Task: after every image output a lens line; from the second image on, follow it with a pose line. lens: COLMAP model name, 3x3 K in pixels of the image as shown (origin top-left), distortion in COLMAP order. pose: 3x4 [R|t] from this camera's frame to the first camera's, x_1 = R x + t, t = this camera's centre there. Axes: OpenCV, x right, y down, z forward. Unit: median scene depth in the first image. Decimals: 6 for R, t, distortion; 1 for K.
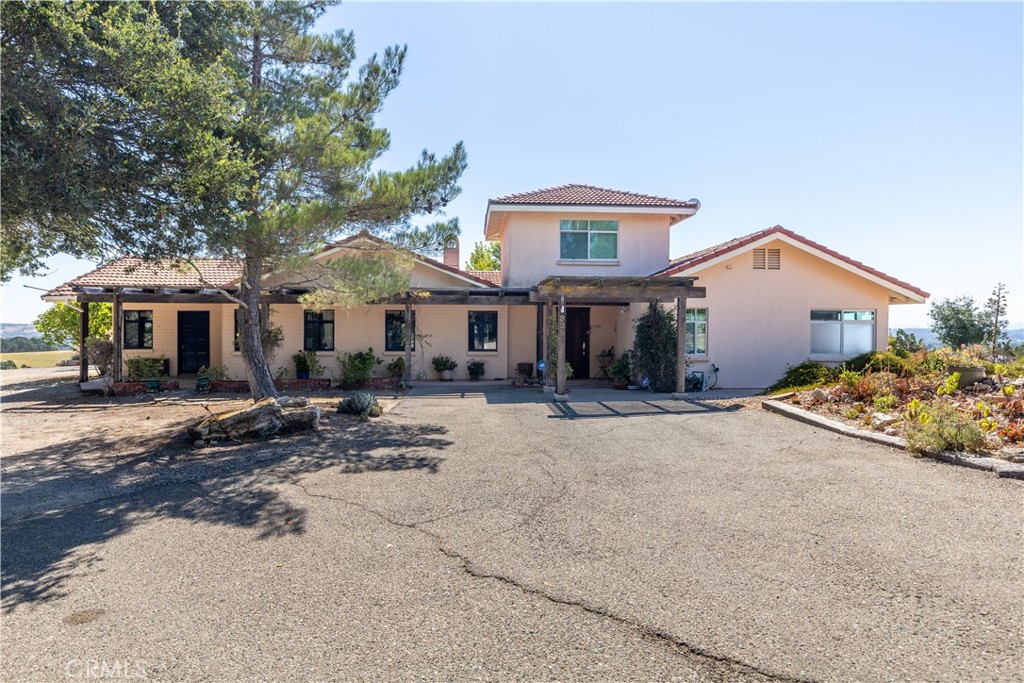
lens RADIAL K [[580.3, 0, 505.5], [0, 580.3, 325.3], [0, 0, 1]] dist [0.007780, 0.002204]
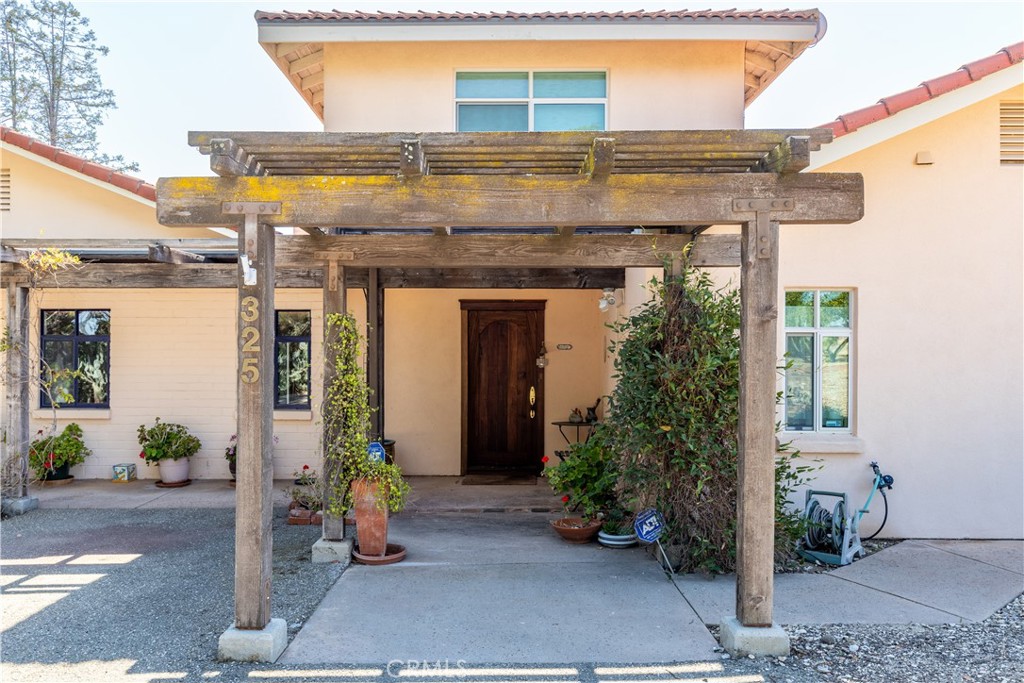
lens RADIAL K [[776.1, 0, 507.4], [0, 776.1, 342.7], [0, 0, 1]] dist [0.007280, 0.004534]
pose [[0.998159, -0.002884, -0.060586, 0.173063], [0.002454, 0.999971, -0.007161, 0.003109], [0.060605, 0.006999, 0.998137, 0.532753]]
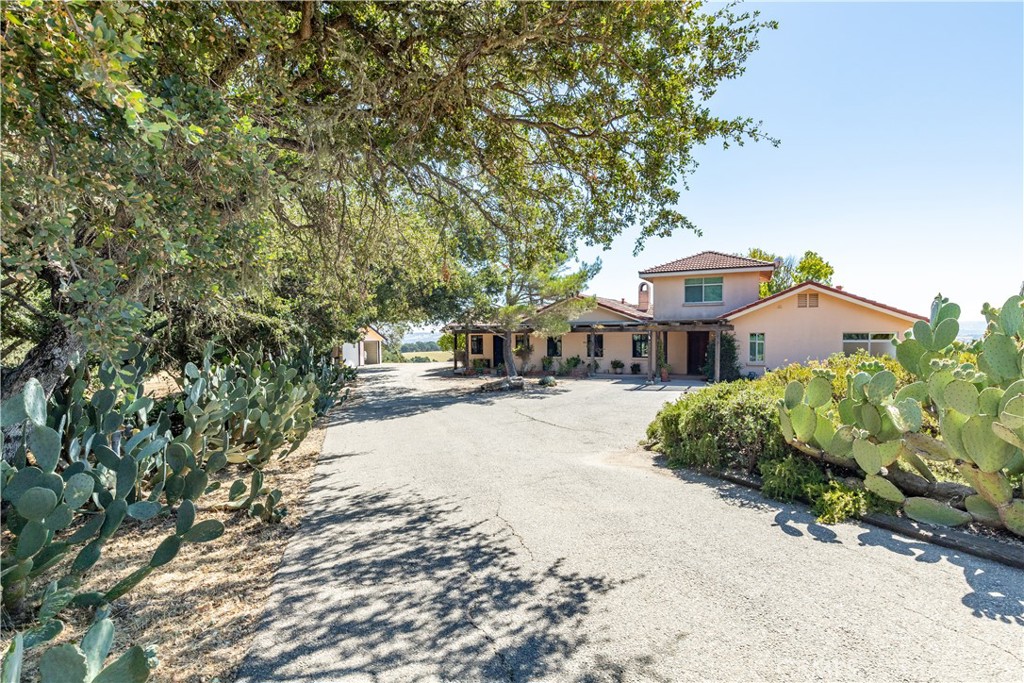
lens RADIAL K [[489.6, 0, 506.2], [0, 489.6, 346.9], [0, 0, 1]] dist [0.002354, 0.000028]
pose [[0.857037, 0.002132, -0.515251, 0.413146], [0.014768, 0.999479, 0.028699, -0.039076], [0.515044, -0.032206, 0.856559, -0.508032]]
